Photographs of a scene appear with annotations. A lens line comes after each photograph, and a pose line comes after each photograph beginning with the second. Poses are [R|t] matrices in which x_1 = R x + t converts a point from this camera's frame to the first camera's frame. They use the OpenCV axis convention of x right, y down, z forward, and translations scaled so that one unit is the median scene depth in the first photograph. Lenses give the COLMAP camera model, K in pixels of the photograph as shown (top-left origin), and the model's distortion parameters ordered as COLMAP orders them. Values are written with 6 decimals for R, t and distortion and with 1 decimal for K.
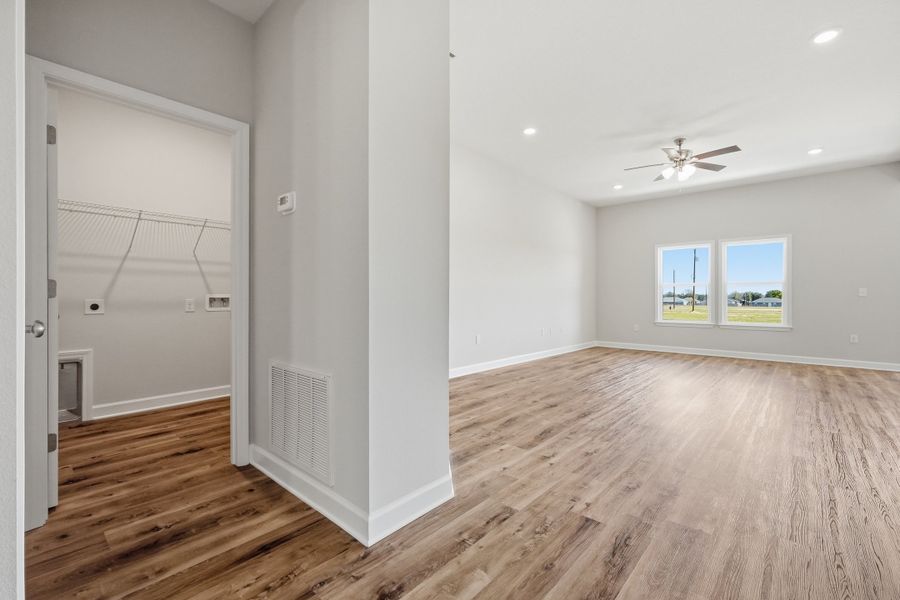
lens RADIAL K [[393.1, 0, 451.4], [0, 393.1, 298.0], [0, 0, 1]] dist [-0.002505, 0.000241]
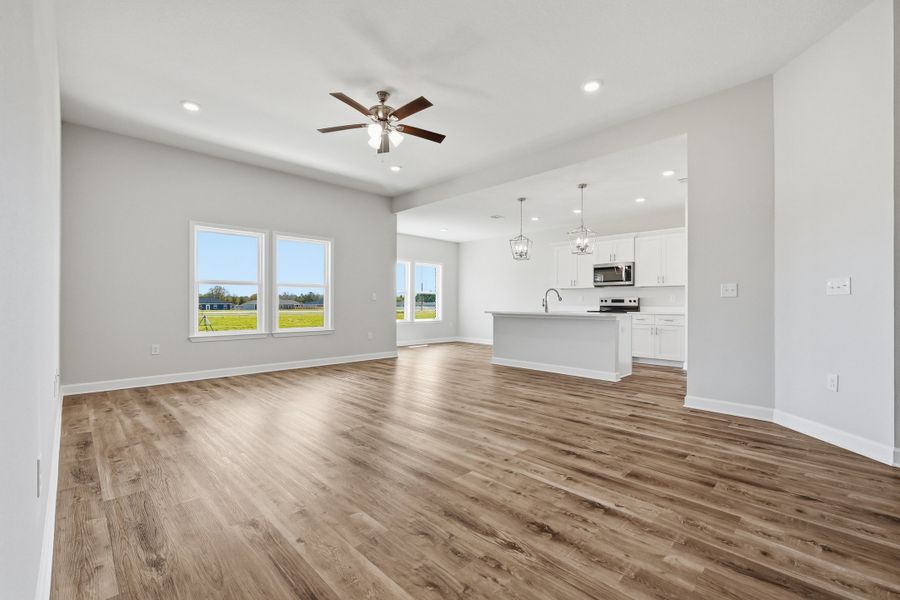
lens RADIAL K [[388.4, 0, 451.2], [0, 388.4, 301.6], [0, 0, 1]] dist [-0.000758, 0.000737]
pose [[0.066241, 0.001874, 0.997802, -0.123755], [-0.003926, 0.999991, -0.001618, 0.001497], [-0.997796, -0.003810, 0.066248, 0.621789]]
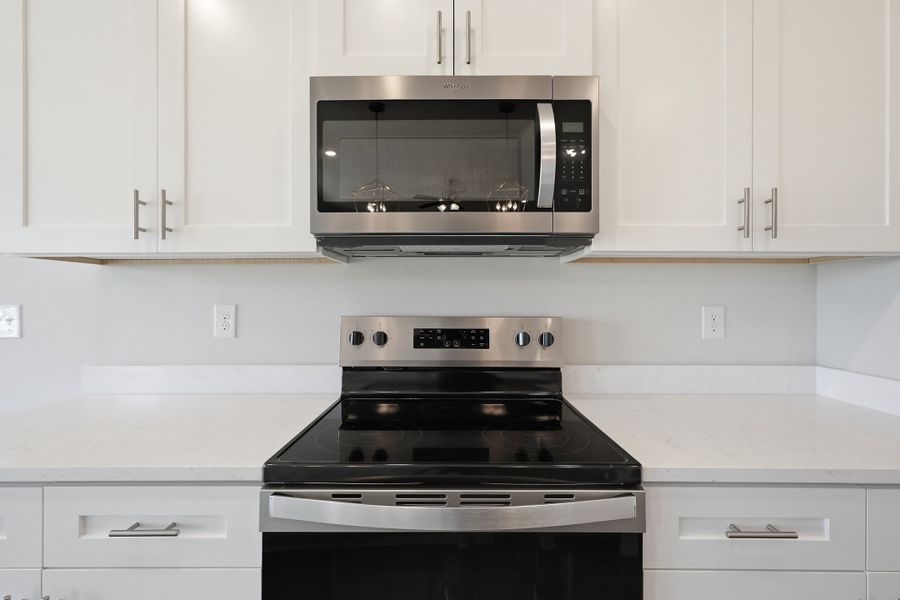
lens RADIAL K [[393.1, 0, 451.4], [0, 393.1, 298.0], [0, 0, 1]] dist [-0.002505, 0.000241]
pose [[-0.663160, -0.010567, 0.748403, 0.916455], [-0.002076, 0.999922, 0.012279, -0.027147], [-0.748475, 0.006589, -0.663130, 0.335566]]
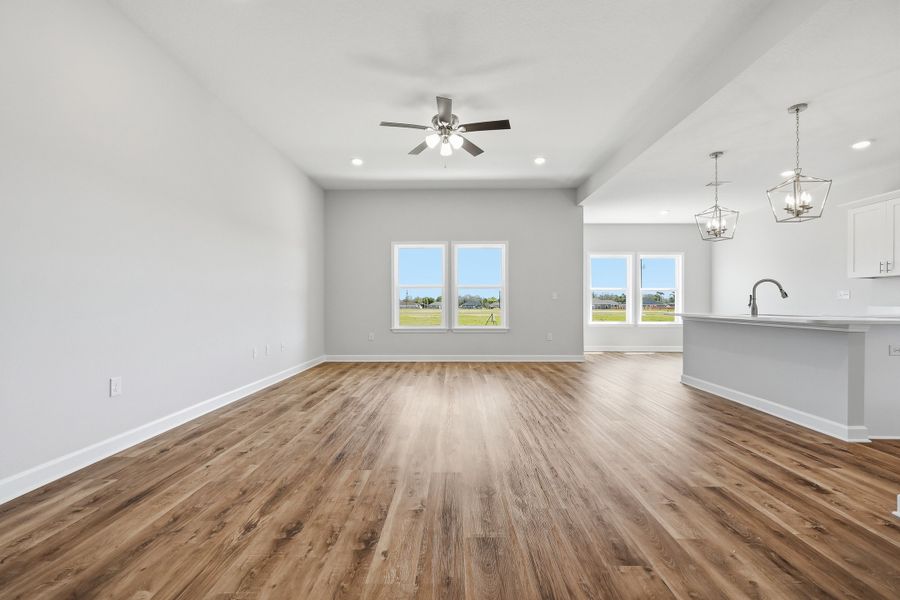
lens RADIAL K [[388.4, 0, 451.2], [0, 388.4, 301.6], [0, 0, 1]] dist [-0.000758, 0.000737]
pose [[0.755558, -0.001855, 0.655079, 0.057053], [0.003449, 0.999993, -0.001146, 0.001696], [-0.655073, 0.003125, 0.755559, 0.302635]]
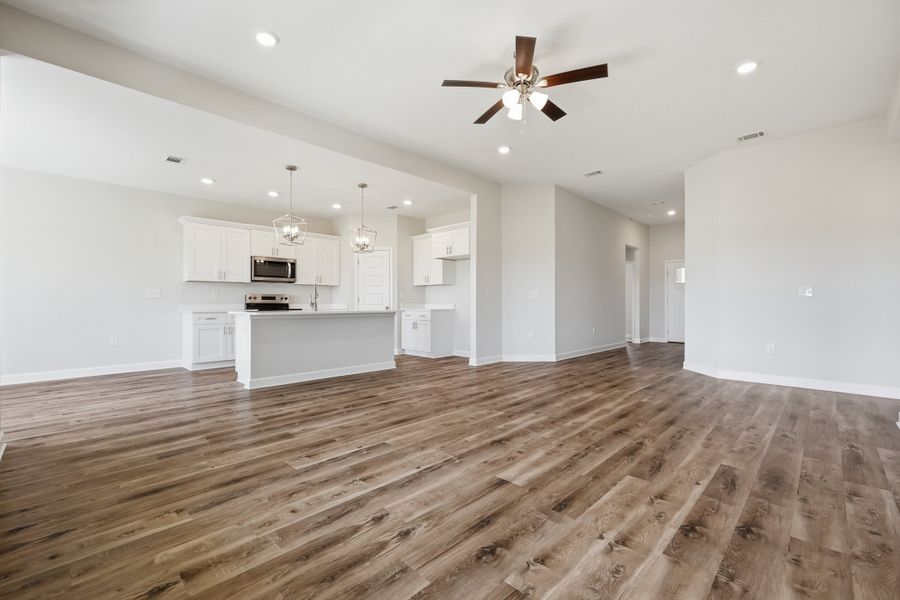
lens RADIAL K [[384.6, 0, 450.6], [0, 384.6, 305.0], [0, 0, 1]] dist [0.000048, 0.001334]
pose [[-0.998811, -0.005995, 0.048377, 0.509906], [-0.005622, 0.999953, 0.007843, 0.003668], [-0.048421, 0.007561, -0.998798, 1.246401]]
